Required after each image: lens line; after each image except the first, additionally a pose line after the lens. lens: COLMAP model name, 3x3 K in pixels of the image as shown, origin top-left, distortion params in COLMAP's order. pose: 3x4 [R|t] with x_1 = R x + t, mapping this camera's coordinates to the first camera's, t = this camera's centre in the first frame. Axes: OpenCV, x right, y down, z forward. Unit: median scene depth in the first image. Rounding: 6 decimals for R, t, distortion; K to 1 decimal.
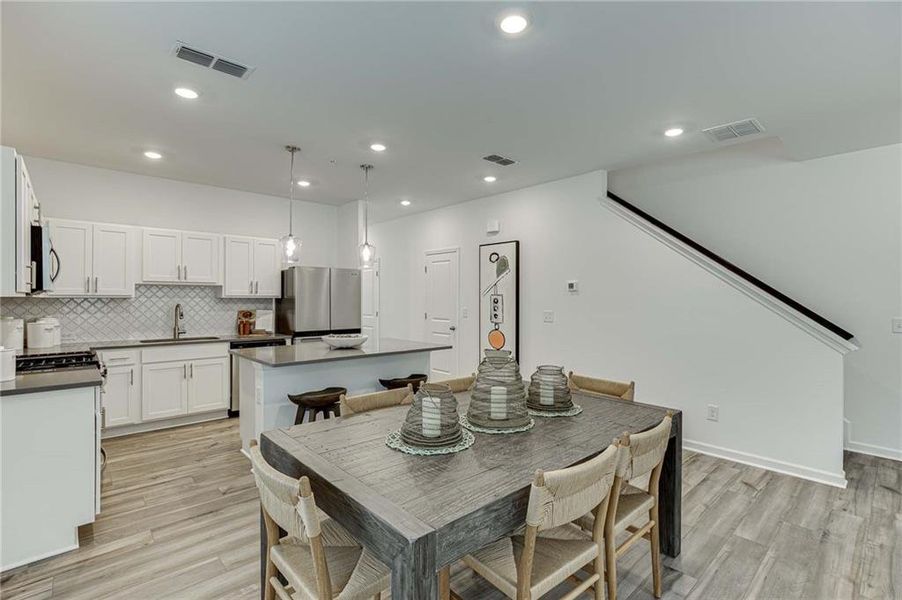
lens RADIAL K [[419.6, 0, 451.0], [0, 419.6, 300.0], [0, 0, 1]] dist [0.001117, 0.000441]
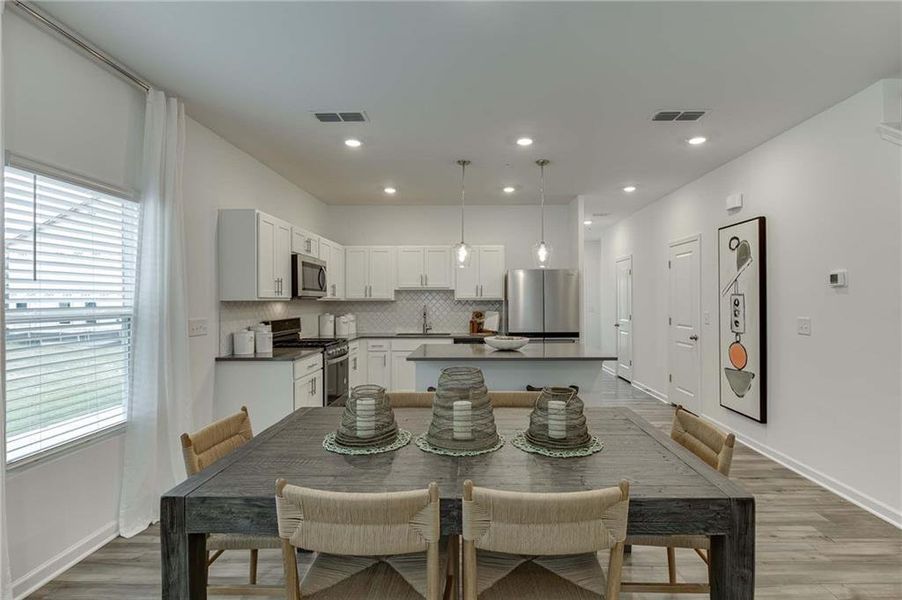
lens RADIAL K [[435.7, 0, 468.5], [0, 435.7, 298.1], [0, 0, 1]] dist [-0.016493, 0.000232]
pose [[0.732072, -0.008014, -0.681180, 0.313472], [0.001598, 0.999948, -0.010047, 0.001255], [0.681225, 0.006267, 0.732047, 0.149549]]
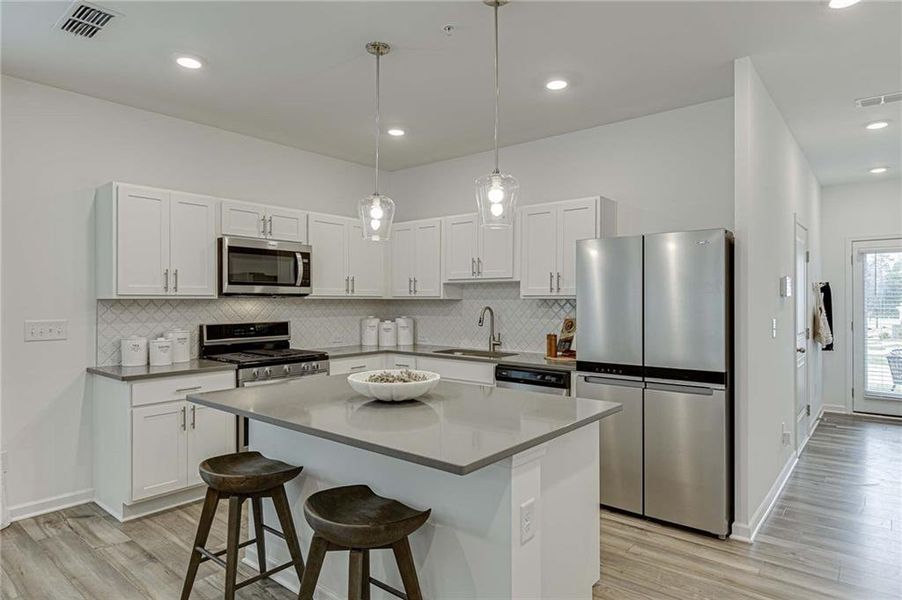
lens RADIAL K [[524.2, 0, 451.0], [0, 524.2, 300.0], [0, 0, 1]] dist [0.022854, 0.000105]
pose [[0.130139, 0.000806, -0.991495, 0.300848], [-0.003795, 0.999993, 0.000315, -0.003213], [0.991488, 0.003722, 0.130141, 0.800383]]
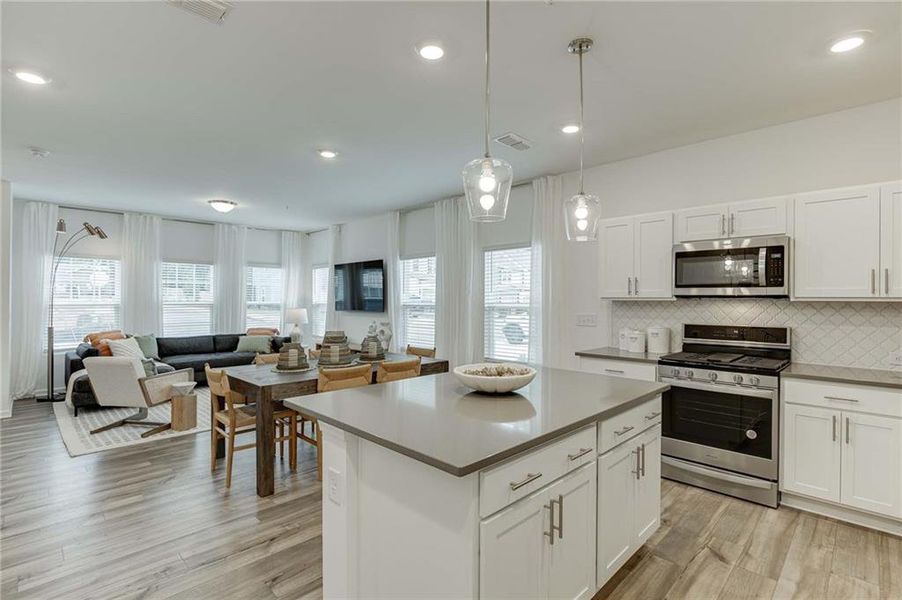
lens RADIAL K [[435.7, 0, 468.5], [0, 435.7, 298.1], [0, 0, 1]] dist [-0.016493, 0.000232]
pose [[-0.997532, -0.004390, -0.070074, -0.146675], [-0.004433, 0.999990, 0.000466, -0.006616], [0.070071, 0.000775, -0.997542, 1.266060]]
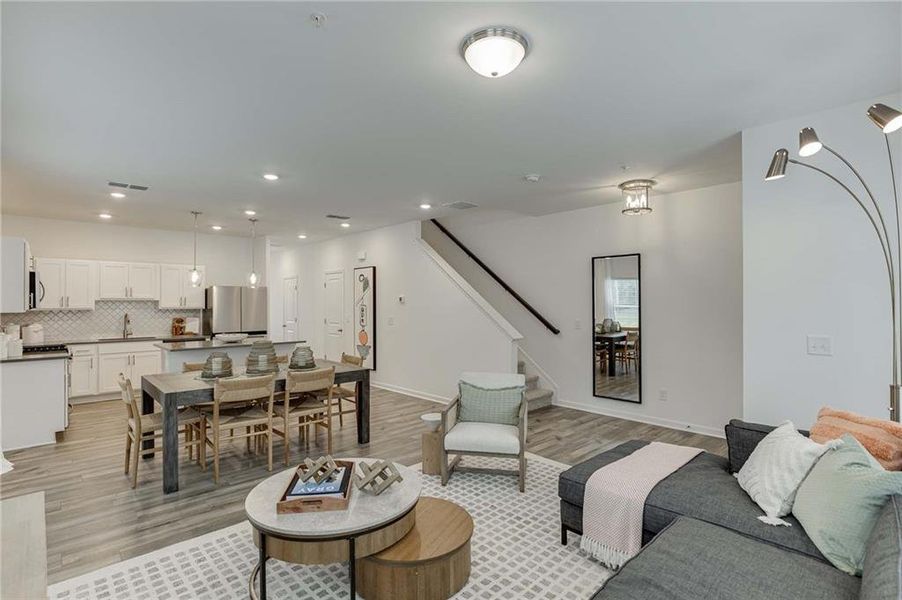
lens RADIAL K [[436.4, 0, 451.0], [0, 436.4, 300.0], [0, 0, 1]] dist [-0.001640, -0.000054]
pose [[0.999911, -0.006845, 0.011489, 0.427143], [0.006976, 0.999911, -0.011409, -0.012491], [-0.011410, 0.011488, 0.999869, -0.482879]]
